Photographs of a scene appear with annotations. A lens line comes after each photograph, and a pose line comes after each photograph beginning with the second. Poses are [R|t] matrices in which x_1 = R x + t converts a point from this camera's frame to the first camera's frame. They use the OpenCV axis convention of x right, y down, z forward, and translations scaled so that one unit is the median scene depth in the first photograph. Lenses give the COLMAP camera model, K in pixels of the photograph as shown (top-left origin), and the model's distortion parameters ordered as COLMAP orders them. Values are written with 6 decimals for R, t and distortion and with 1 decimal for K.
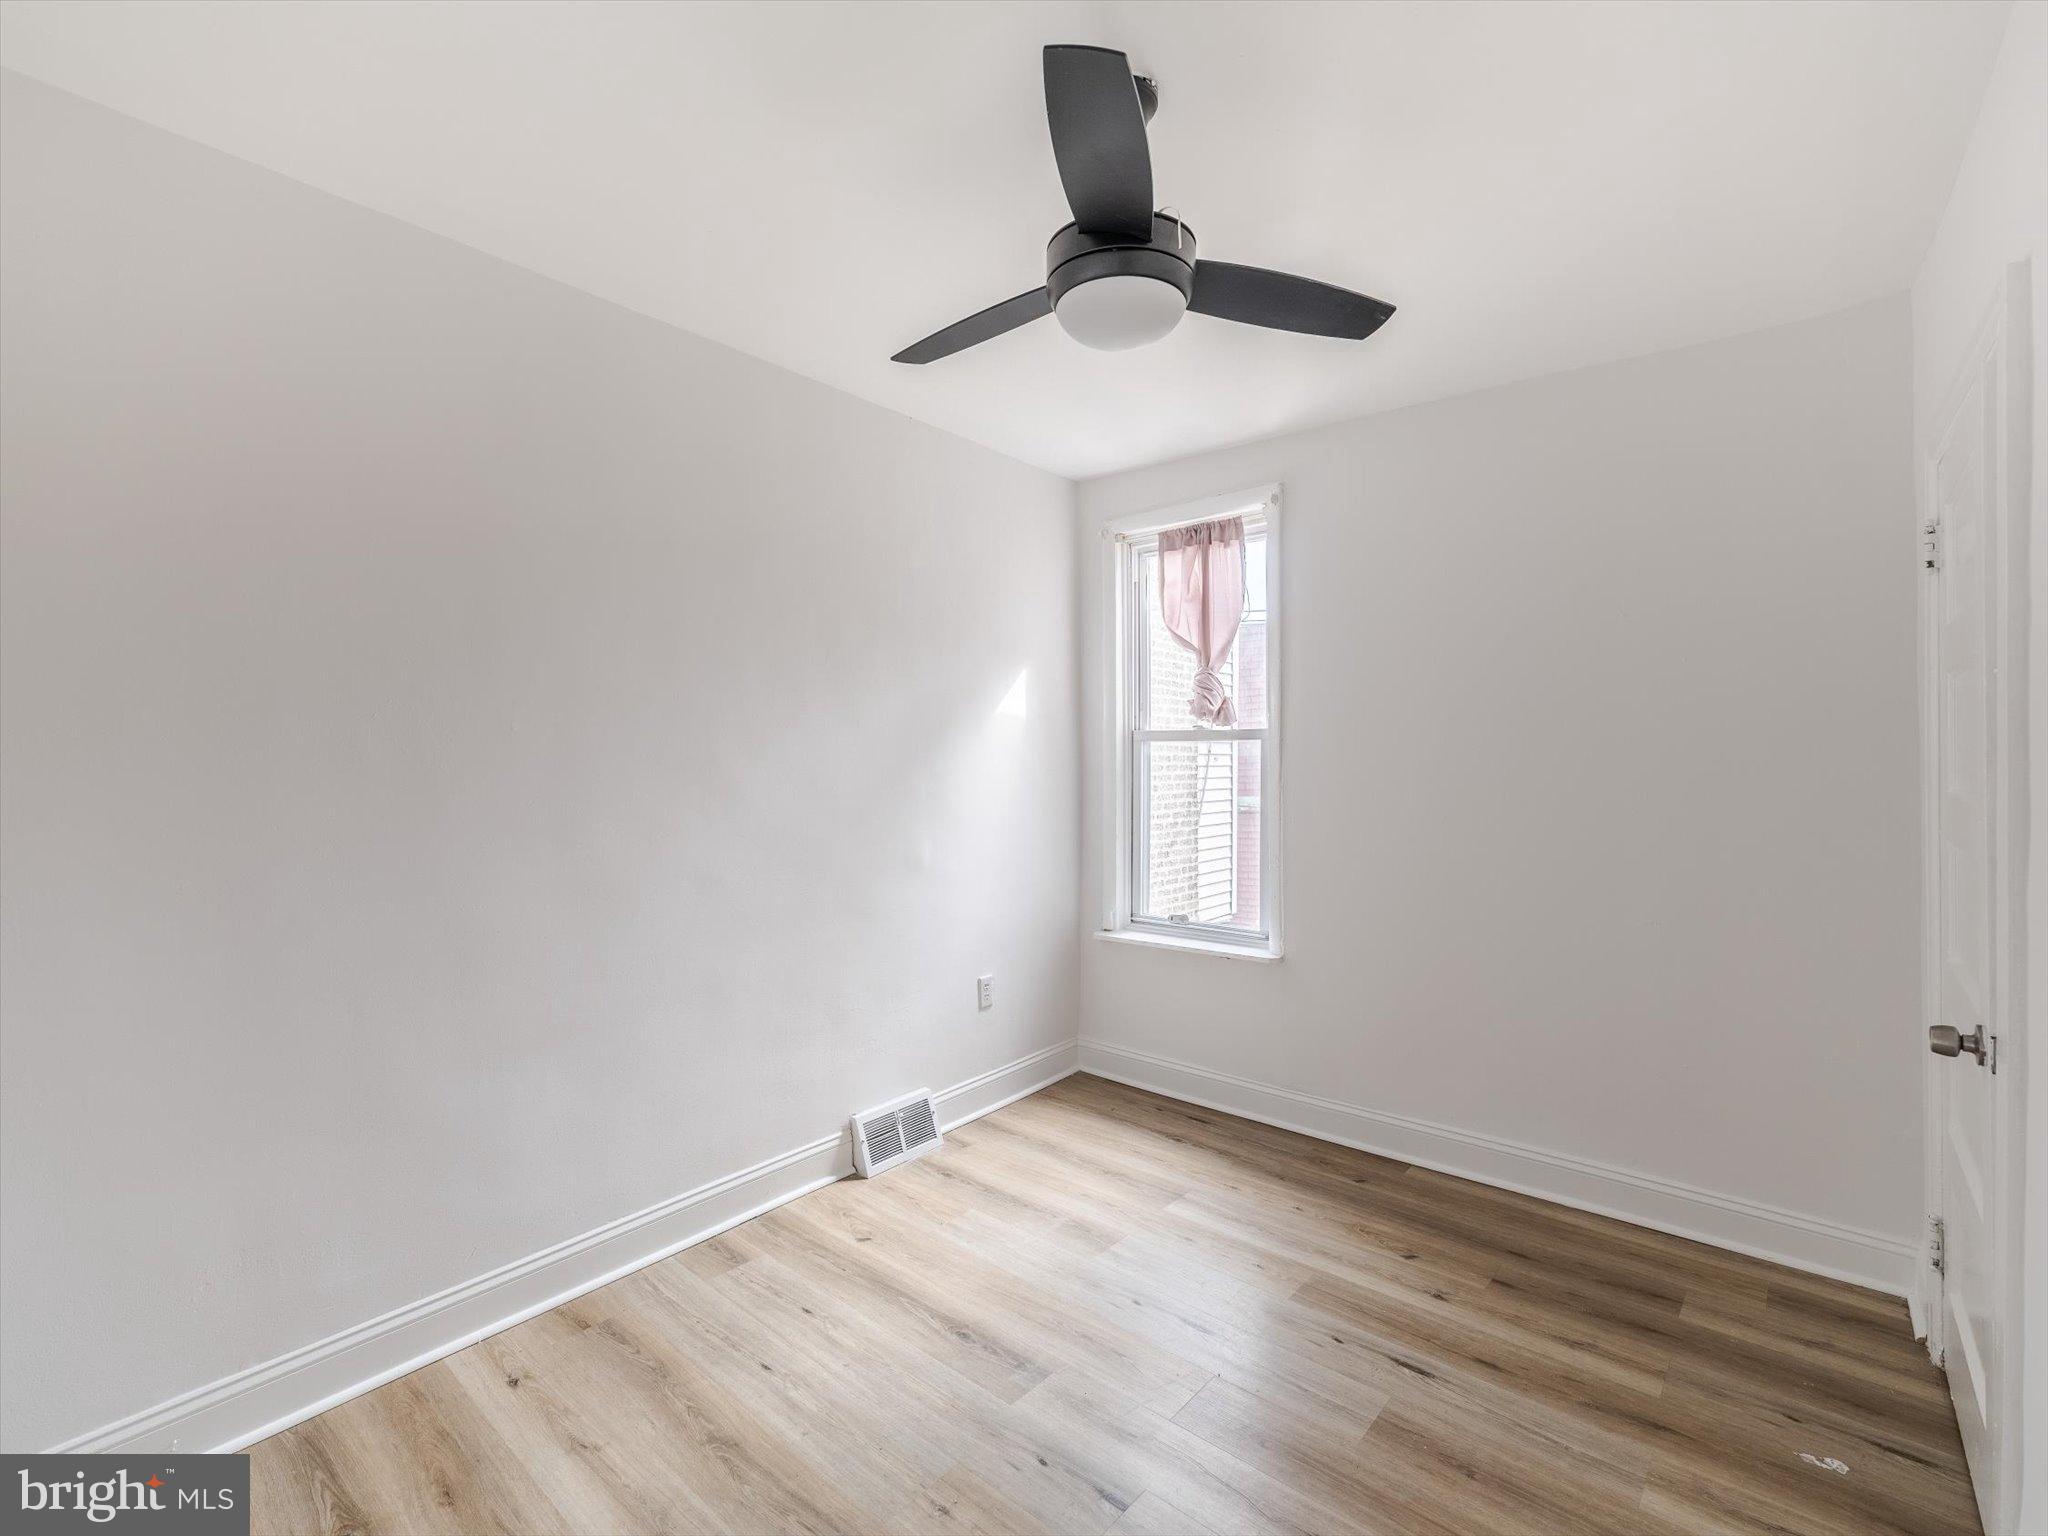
lens RADIAL K [[922.9, 0, 985.7], [0, 922.9, 769.2], [0, 0, 1]] dist [-0.000939, 0.000496]
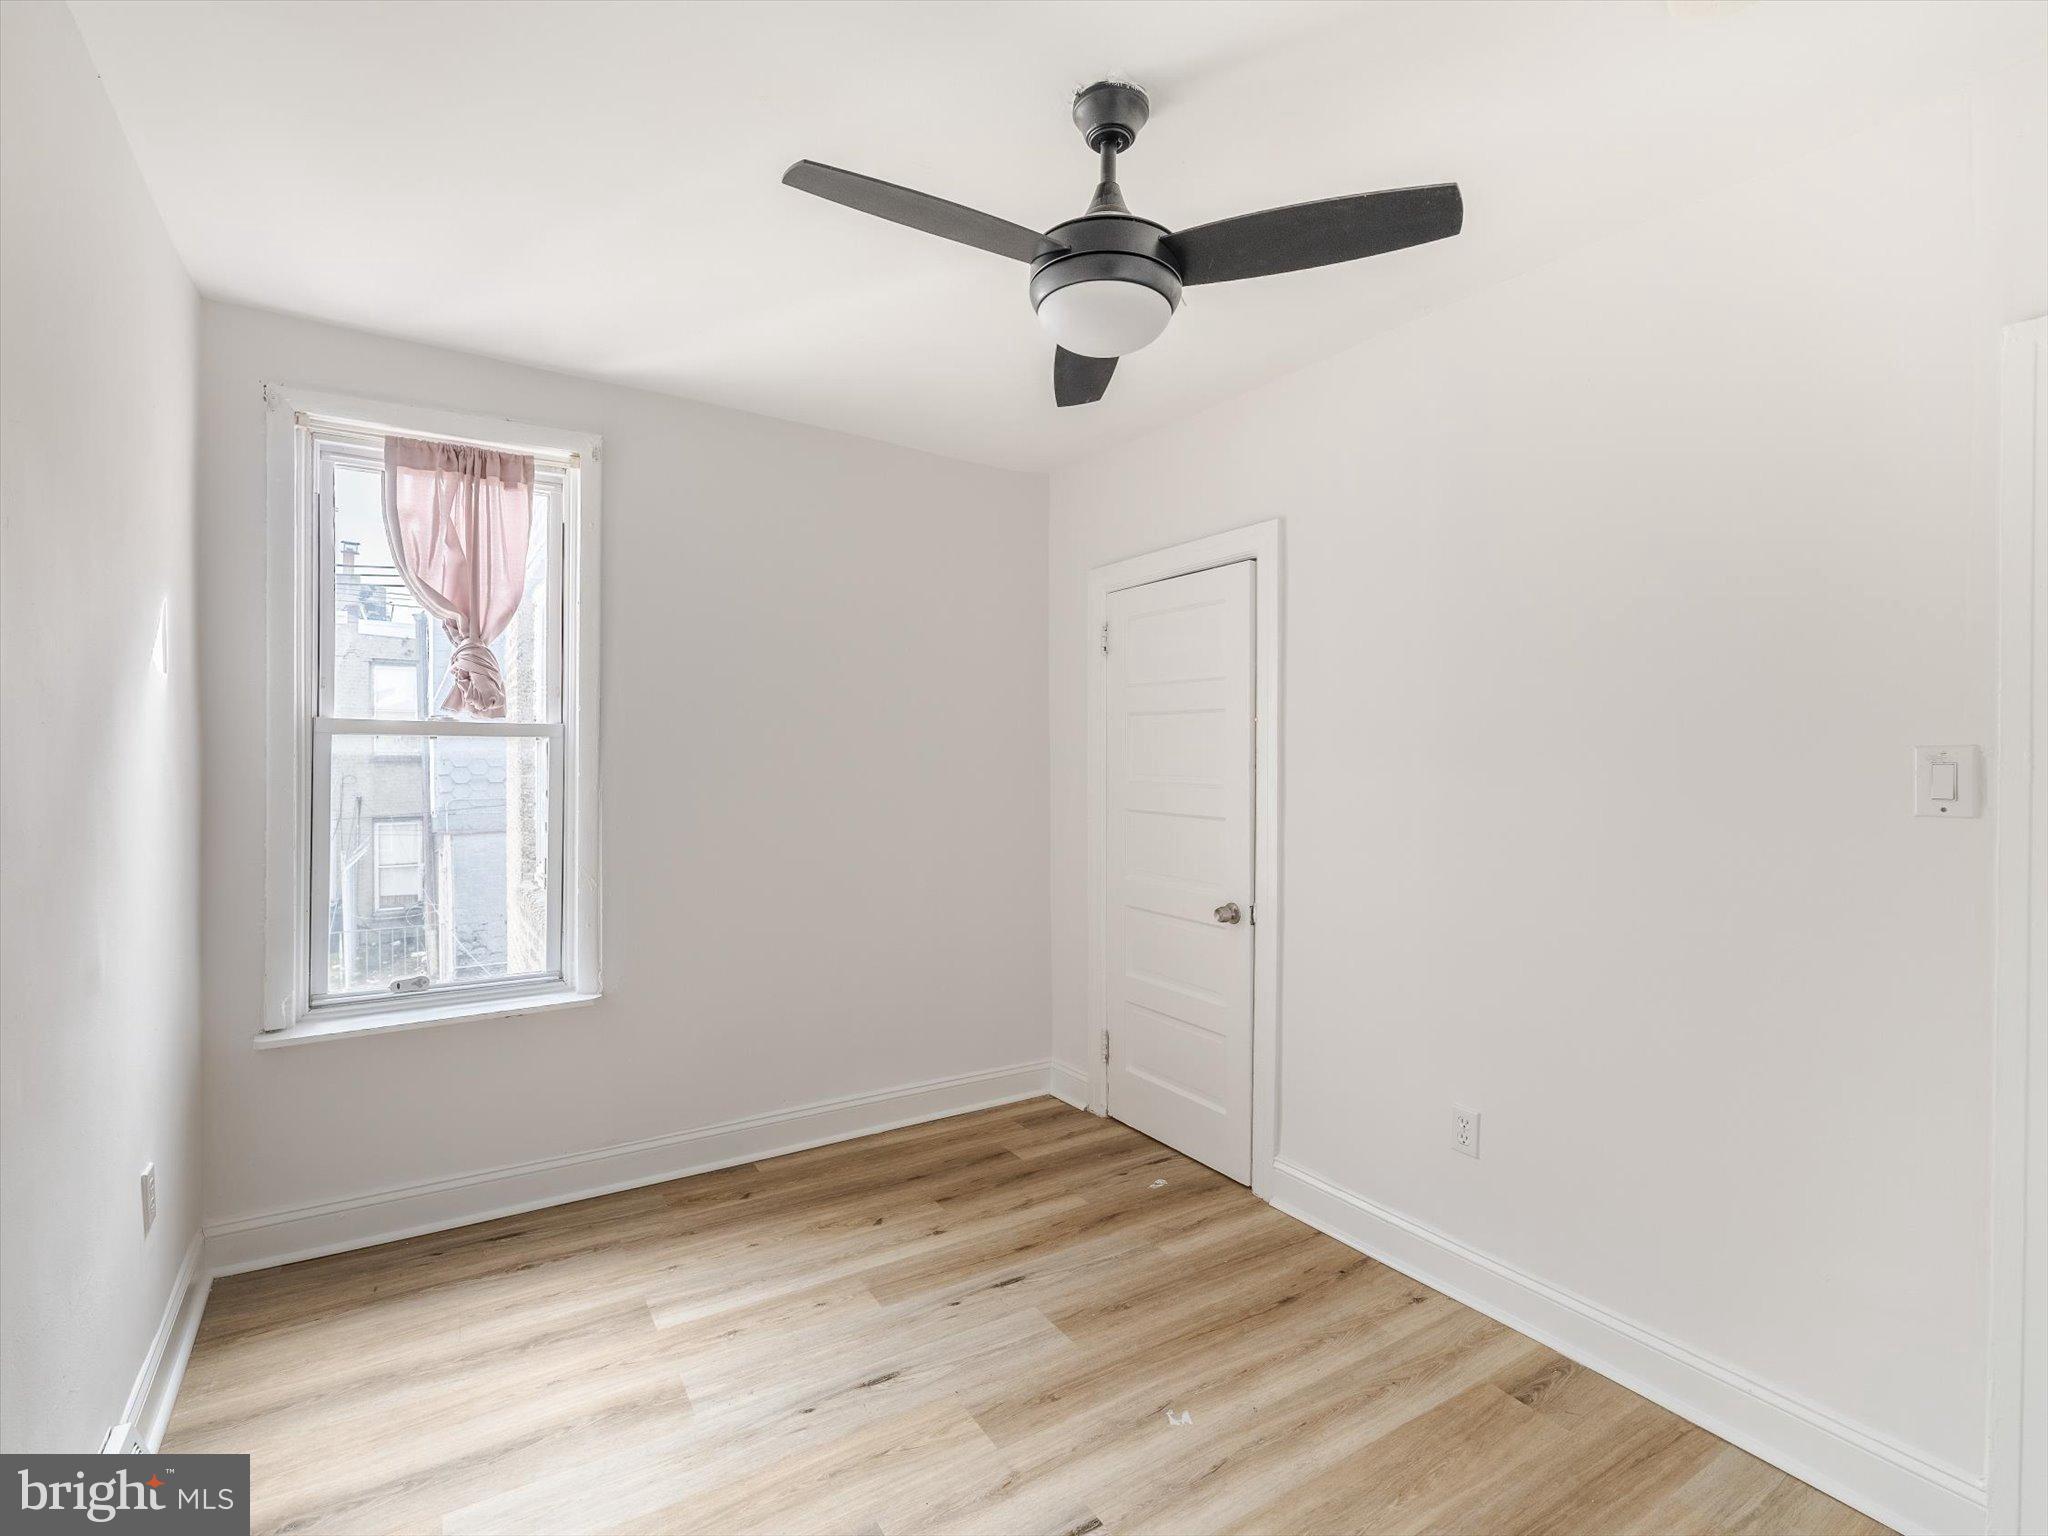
lens RADIAL K [[931.7, 0, 1052.8], [0, 931.7, 765.2], [0, 0, 1]] dist [0.000417, 0.000303]
pose [[0.276997, -0.005400, 0.960856, -0.460909], [0.005617, 0.999976, 0.004001, -0.010432], [-0.960854, 0.004288, 0.277021, 0.428325]]
